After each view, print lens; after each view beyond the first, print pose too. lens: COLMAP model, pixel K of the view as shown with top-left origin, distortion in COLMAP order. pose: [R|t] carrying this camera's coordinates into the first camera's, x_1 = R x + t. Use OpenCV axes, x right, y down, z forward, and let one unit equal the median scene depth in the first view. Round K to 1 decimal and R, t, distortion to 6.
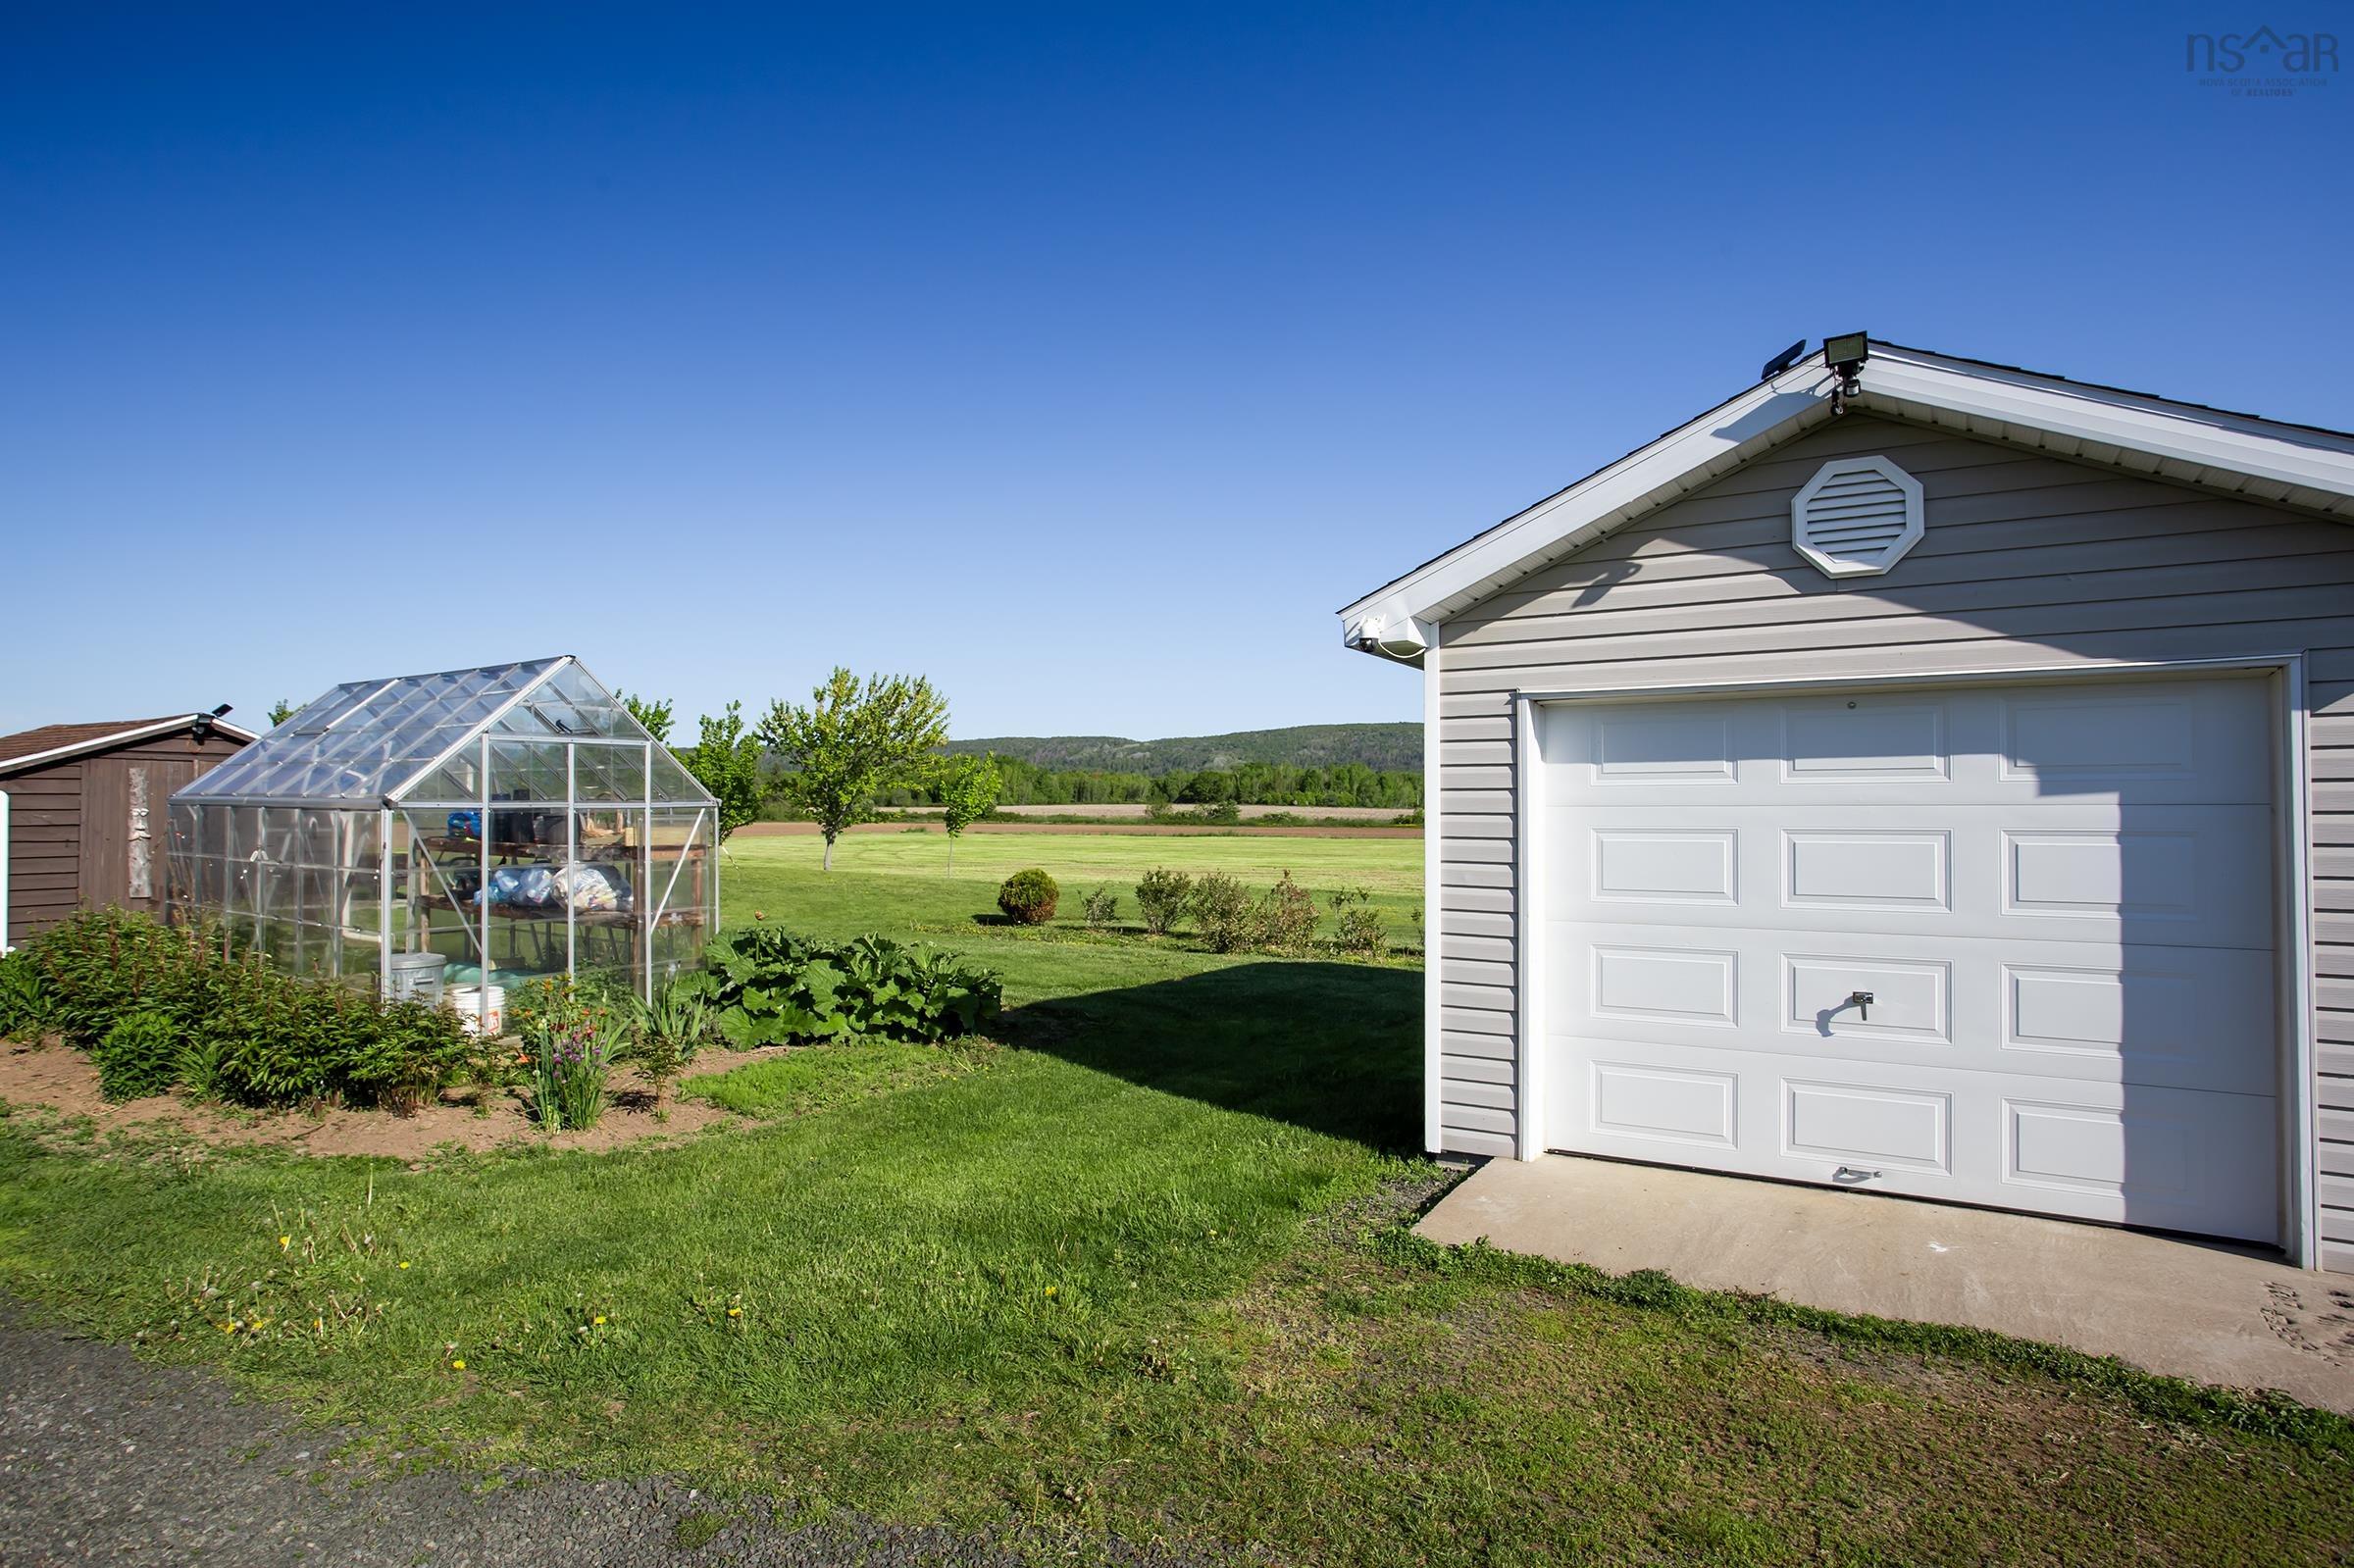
lens RADIAL K [[1294.8, 0, 1175.8], [0, 1294.8, 794.1], [0, 0, 1]] dist [-0.000604, -0.000091]
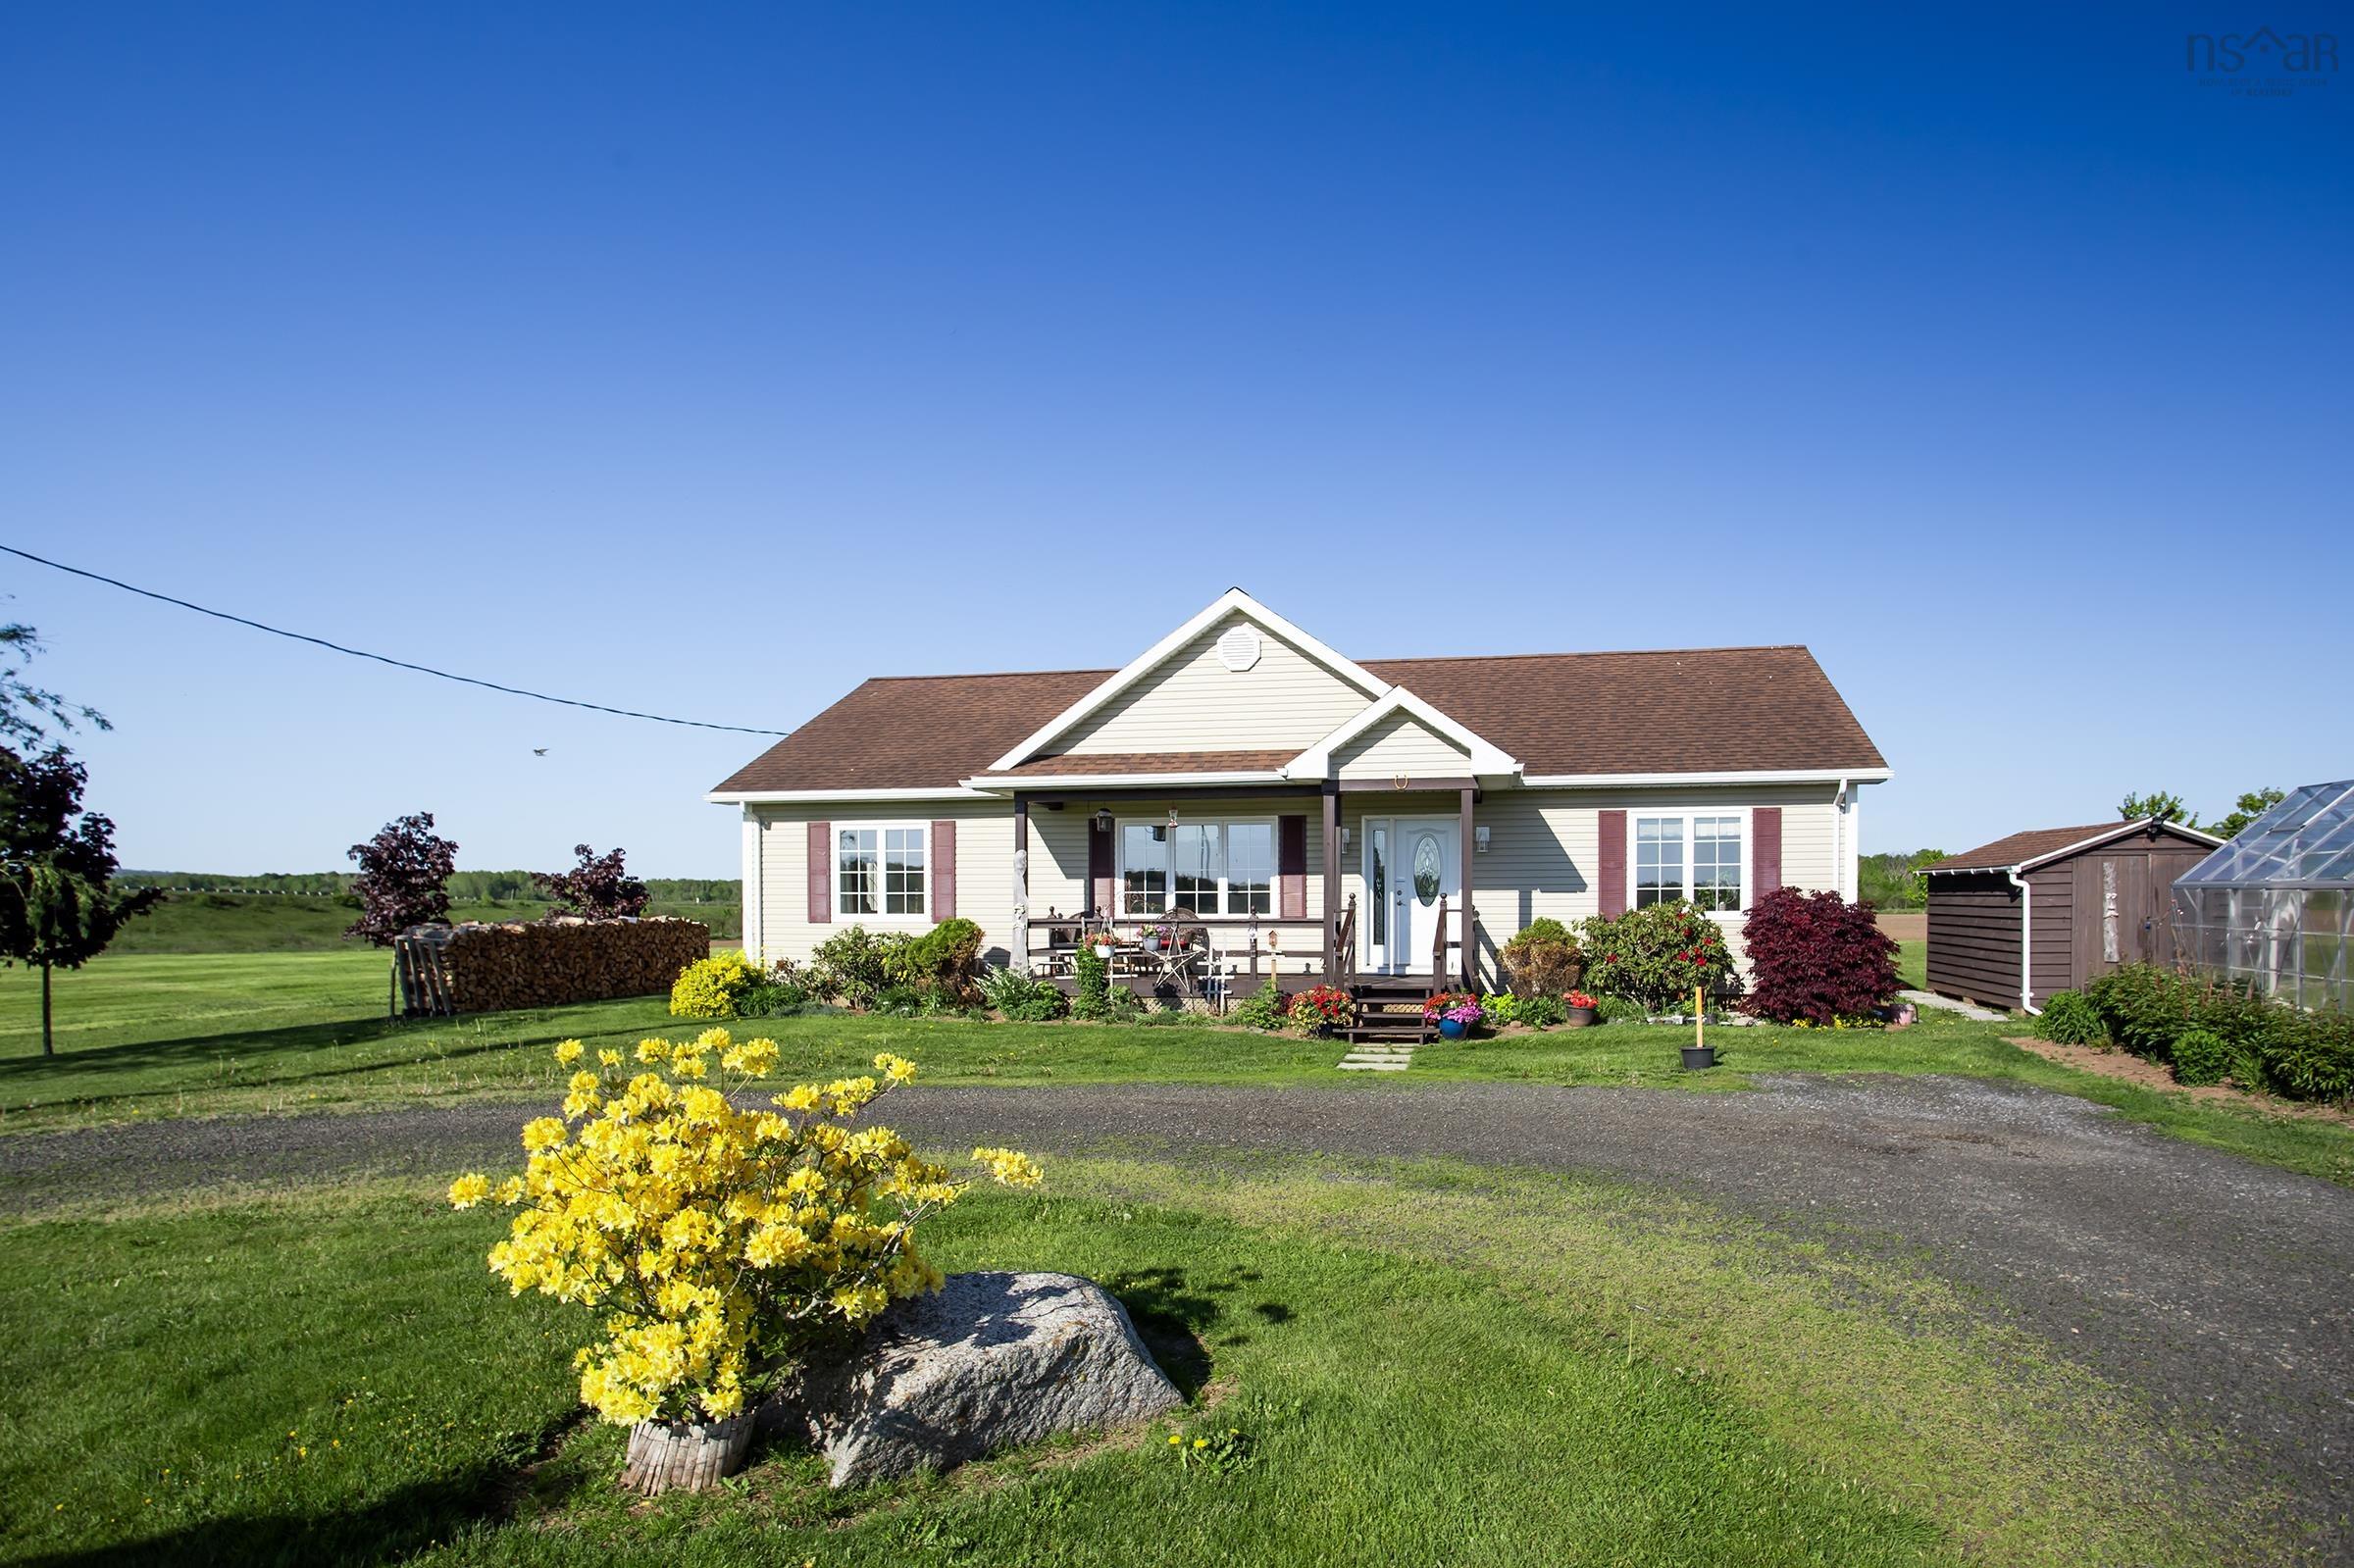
lens RADIAL K [[1364.0, 0, 1178.7], [0, 1364.0, 911.8], [0, 0, 1]] dist [0.001313, 0.000246]
pose [[0.375371, -0.001716, -0.926873, 0.127676], [0.023015, 0.999707, 0.007470, -0.002345], [0.926589, -0.024136, 0.375300, -0.406355]]
